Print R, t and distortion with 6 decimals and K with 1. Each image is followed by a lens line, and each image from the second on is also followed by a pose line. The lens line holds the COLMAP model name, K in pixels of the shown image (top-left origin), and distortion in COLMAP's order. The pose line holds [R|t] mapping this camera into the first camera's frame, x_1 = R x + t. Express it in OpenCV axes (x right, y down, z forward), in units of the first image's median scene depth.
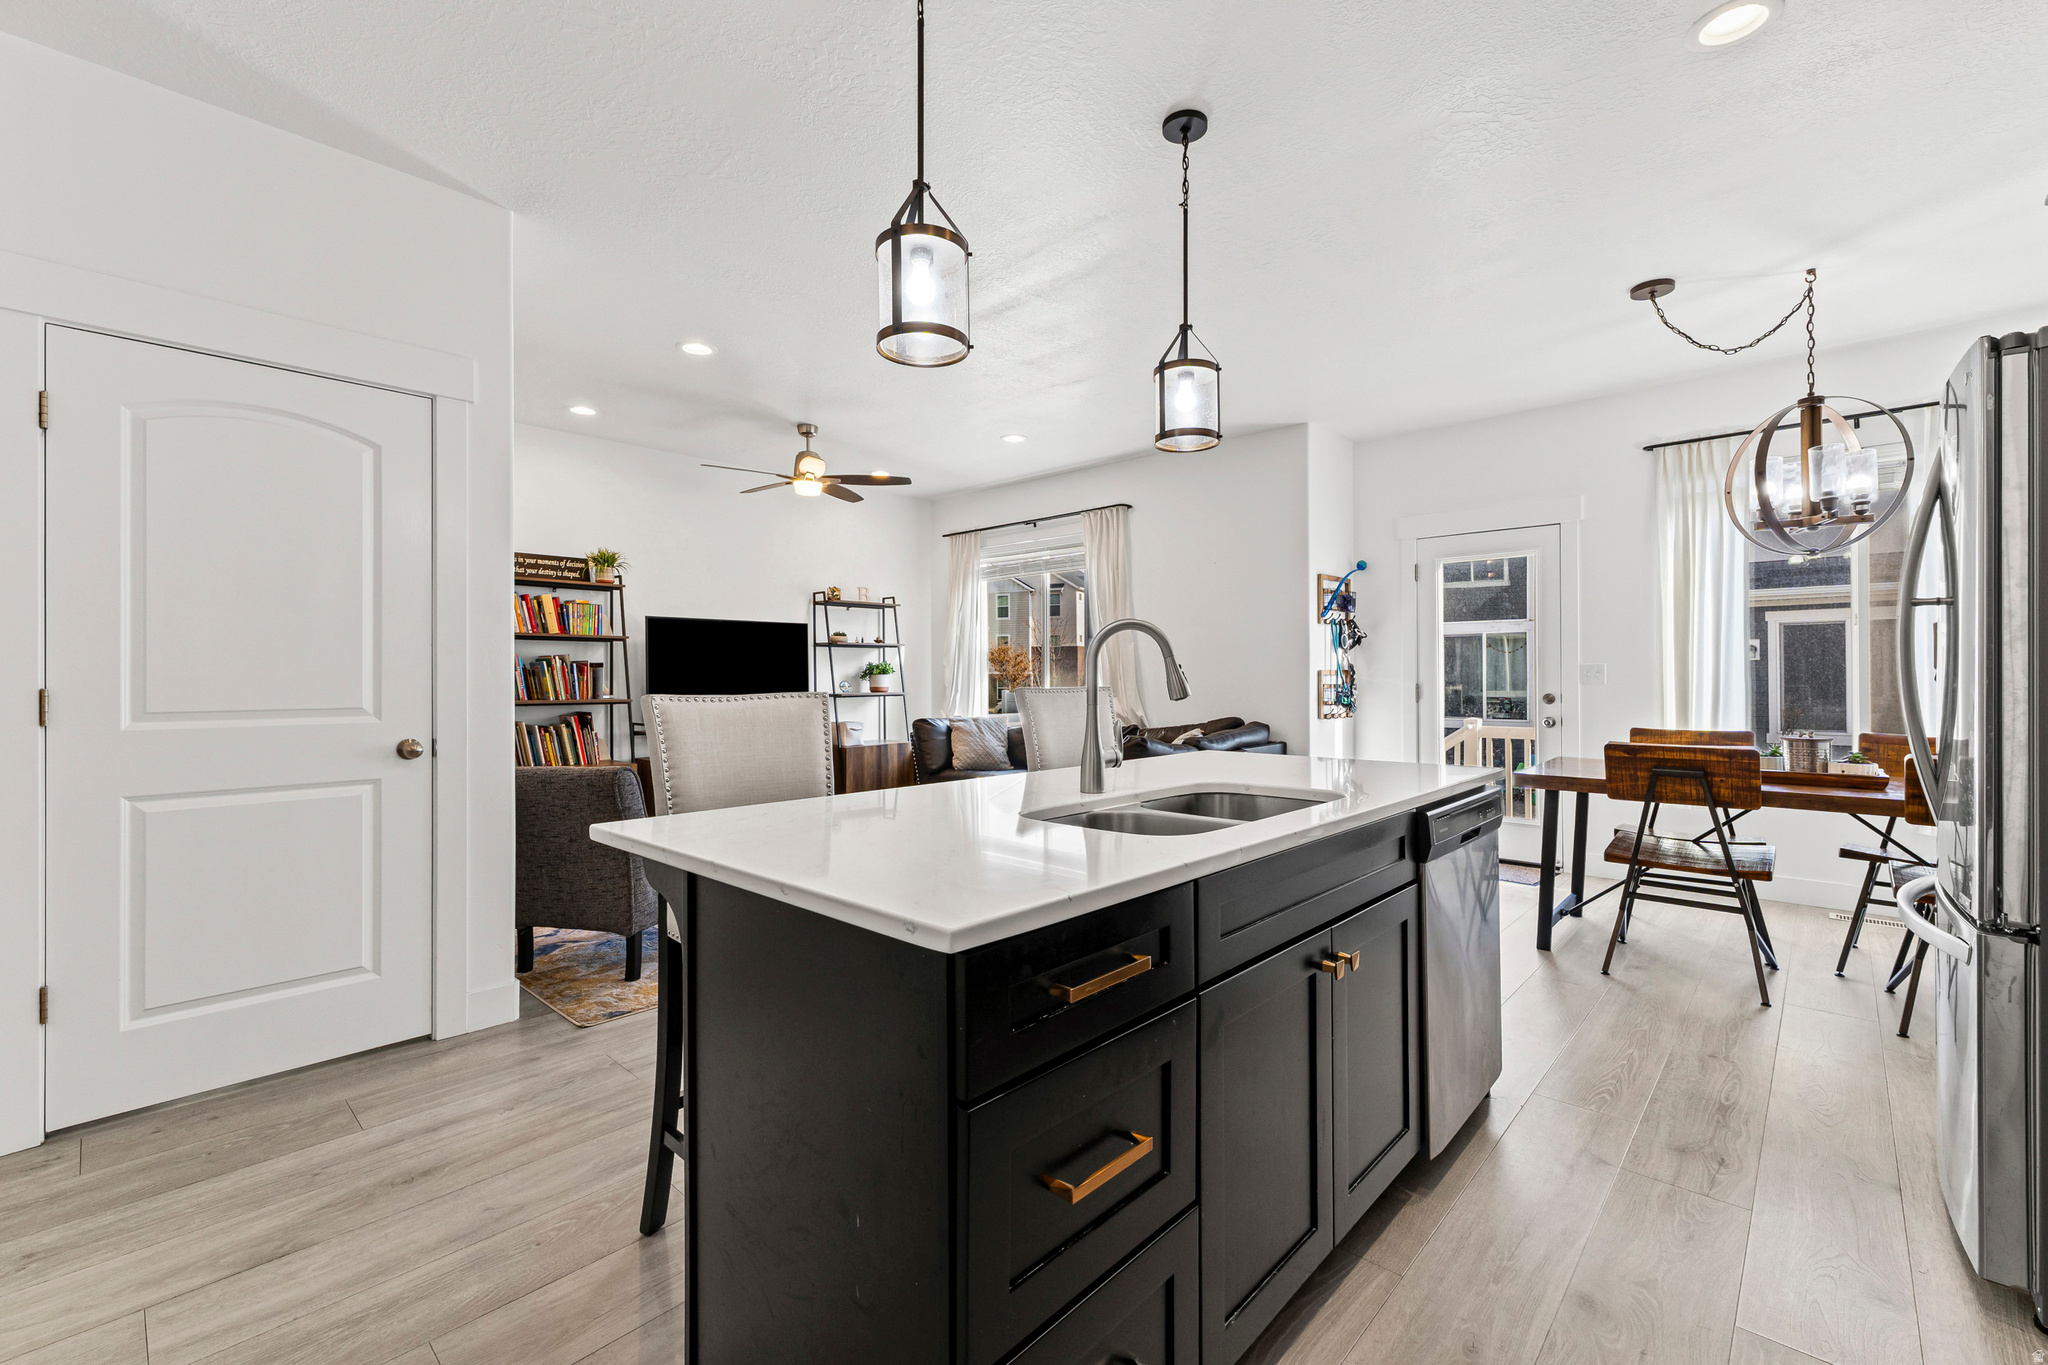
lens RADIAL K [[864.4, 0, 1032.8], [0, 864.4, 681.3], [0, 0, 1]] dist [0.005909, -0.000243]
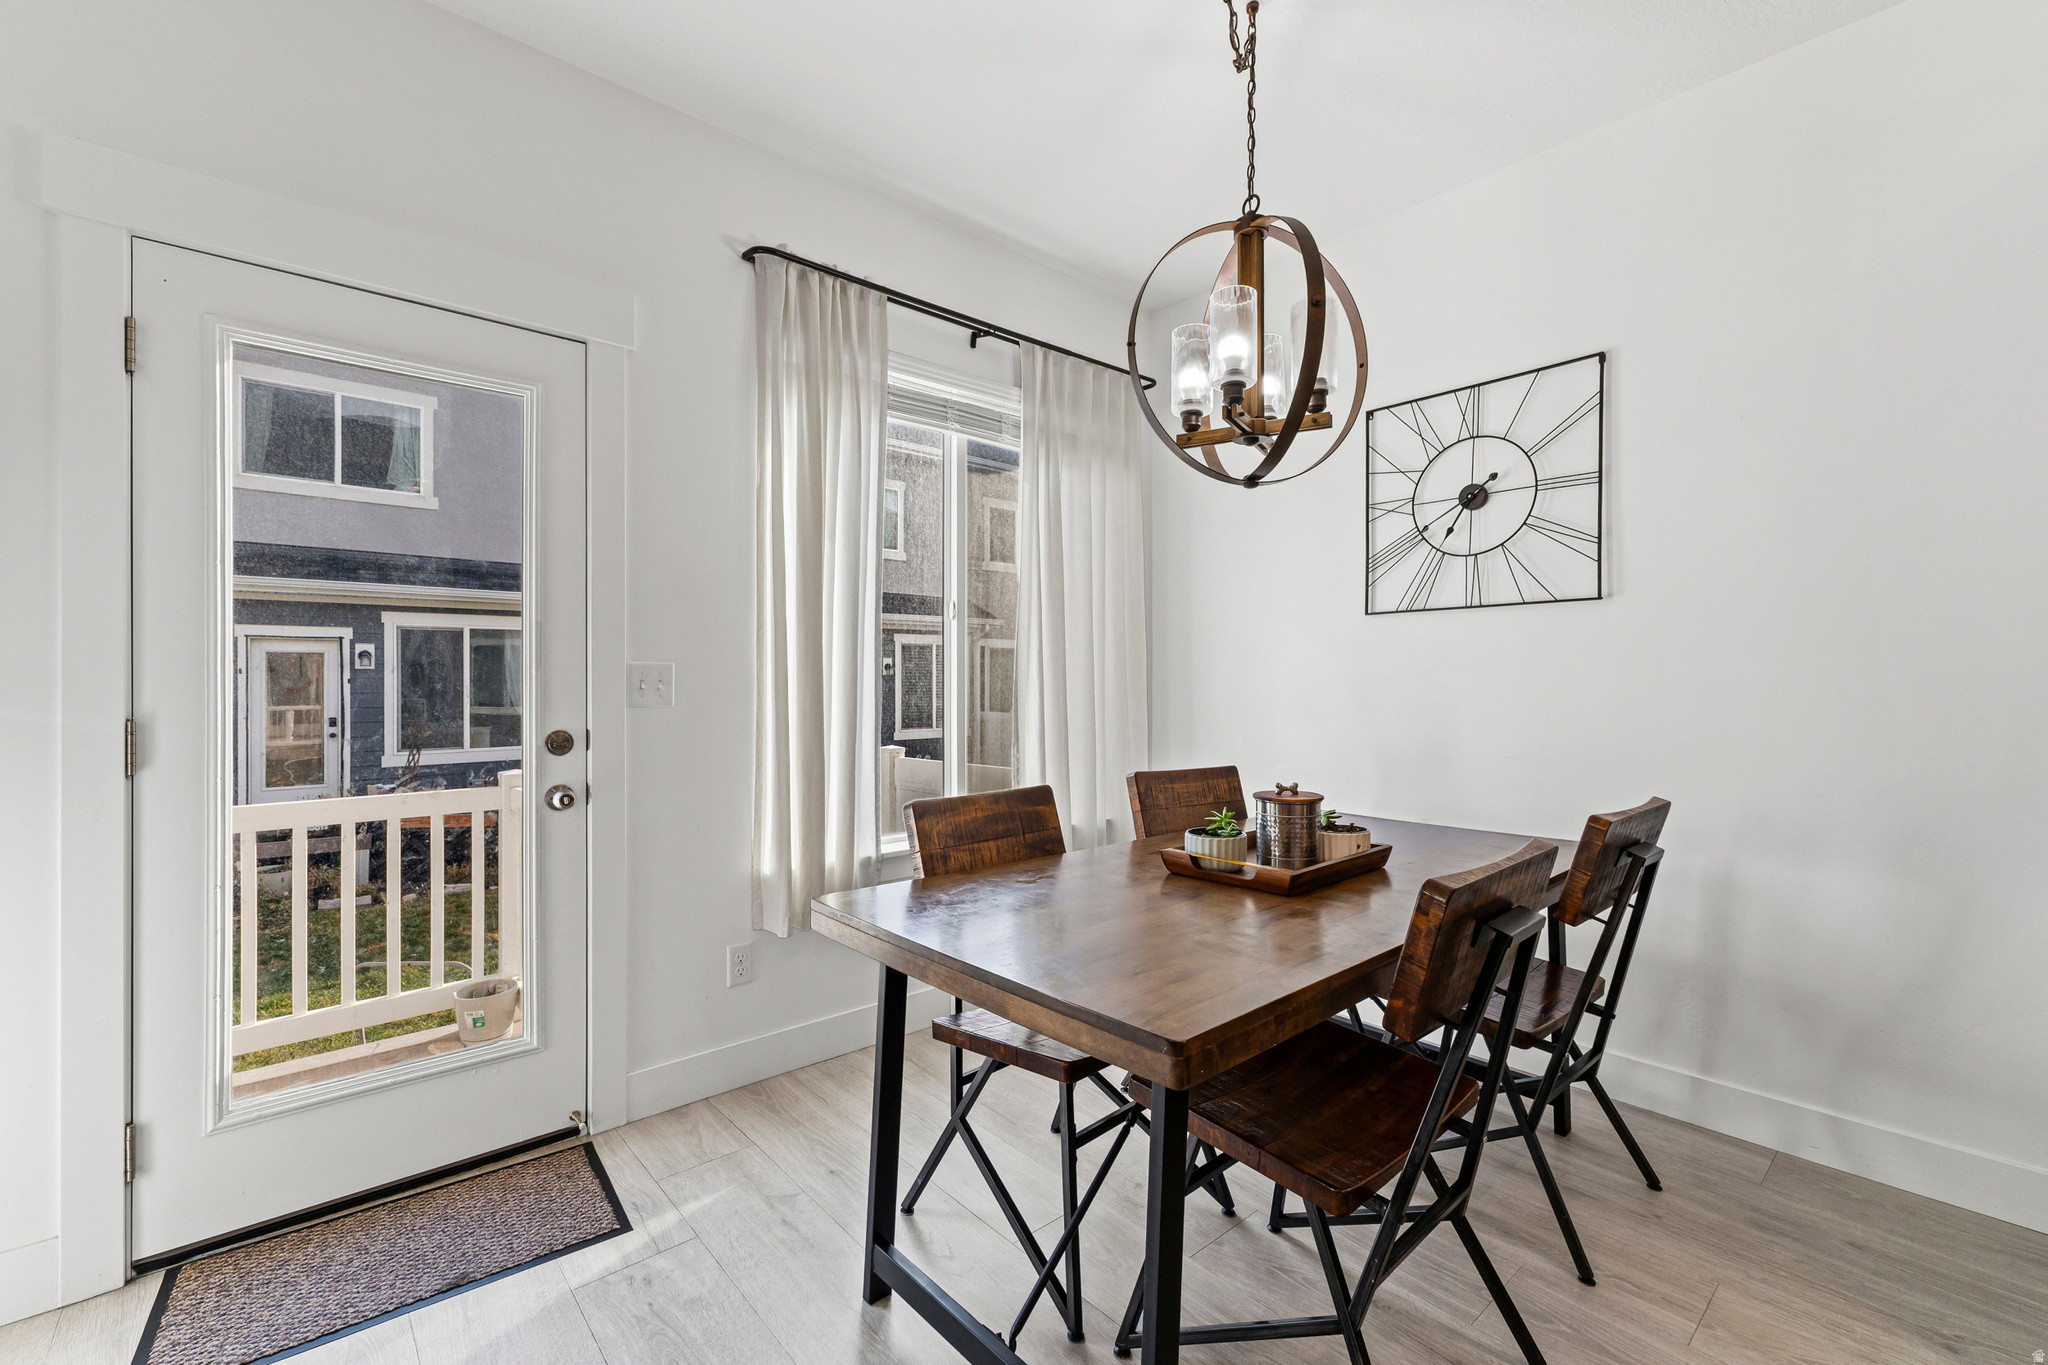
lens RADIAL K [[857.3, 0, 1034.2], [0, 857.3, 682.7], [0, 0, 1]] dist [0.002343, 0.000162]
pose [[0.098380, 0.003446, 0.995143, 0.212255], [0.008017, 0.999959, -0.004255, -0.006419], [-0.995117, 0.008397, 0.098348, 0.779144]]
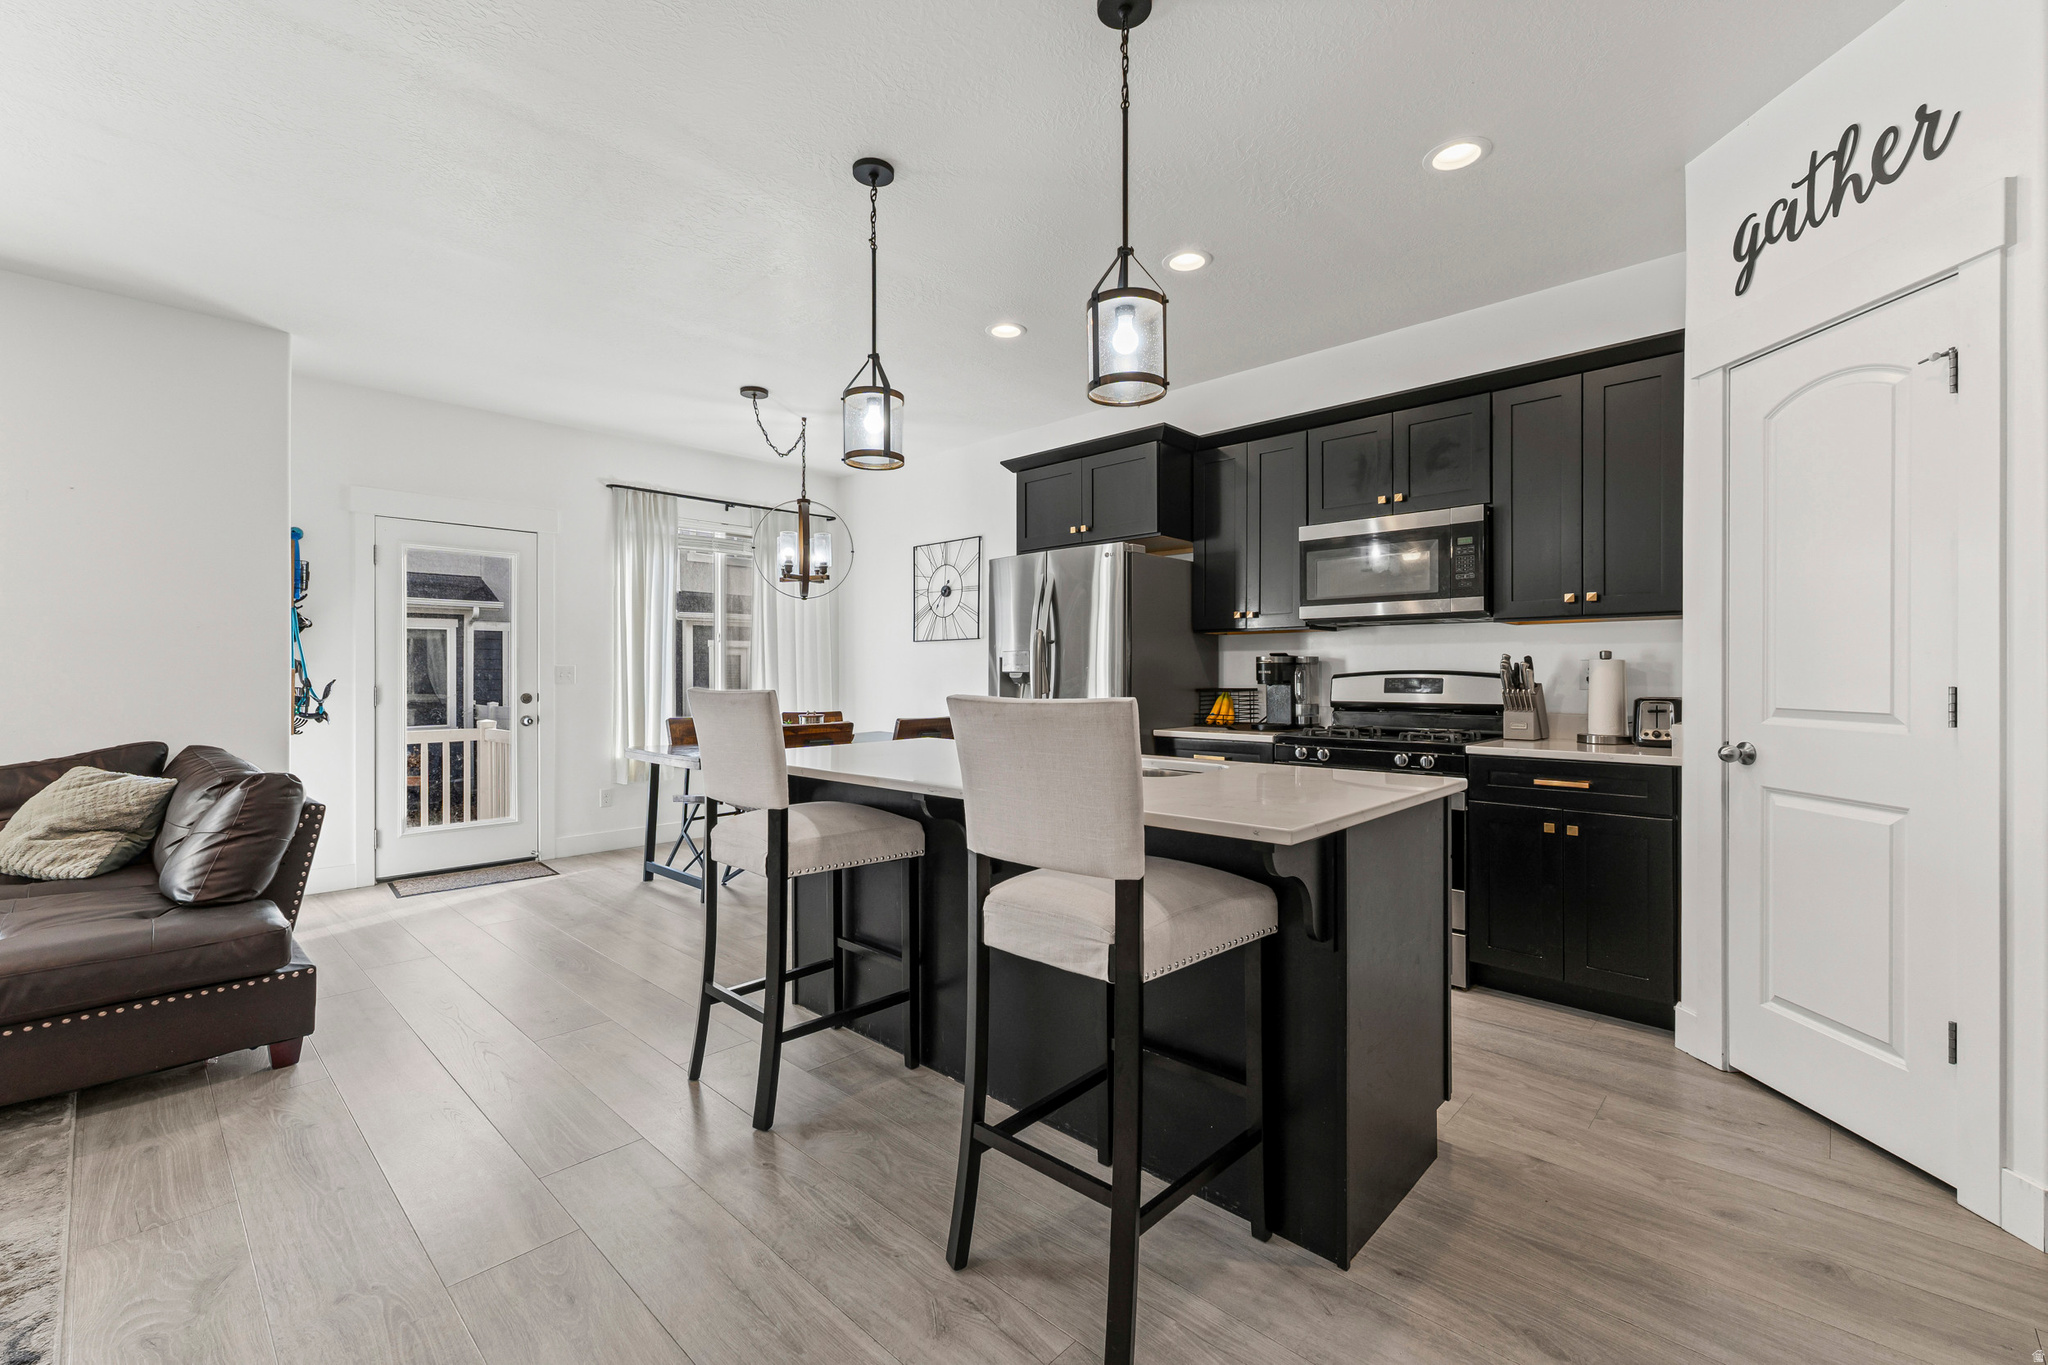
lens RADIAL K [[862.0, 0, 1033.5], [0, 862.0, 673.4], [0, 0, 1]] dist [0.002827, -0.000030]
pose [[0.001185, 0.002277, 0.999997, -0.475026], [0.008643, 0.999960, -0.002287, -0.002603], [-0.999962, 0.008646, 0.001165, 0.417477]]
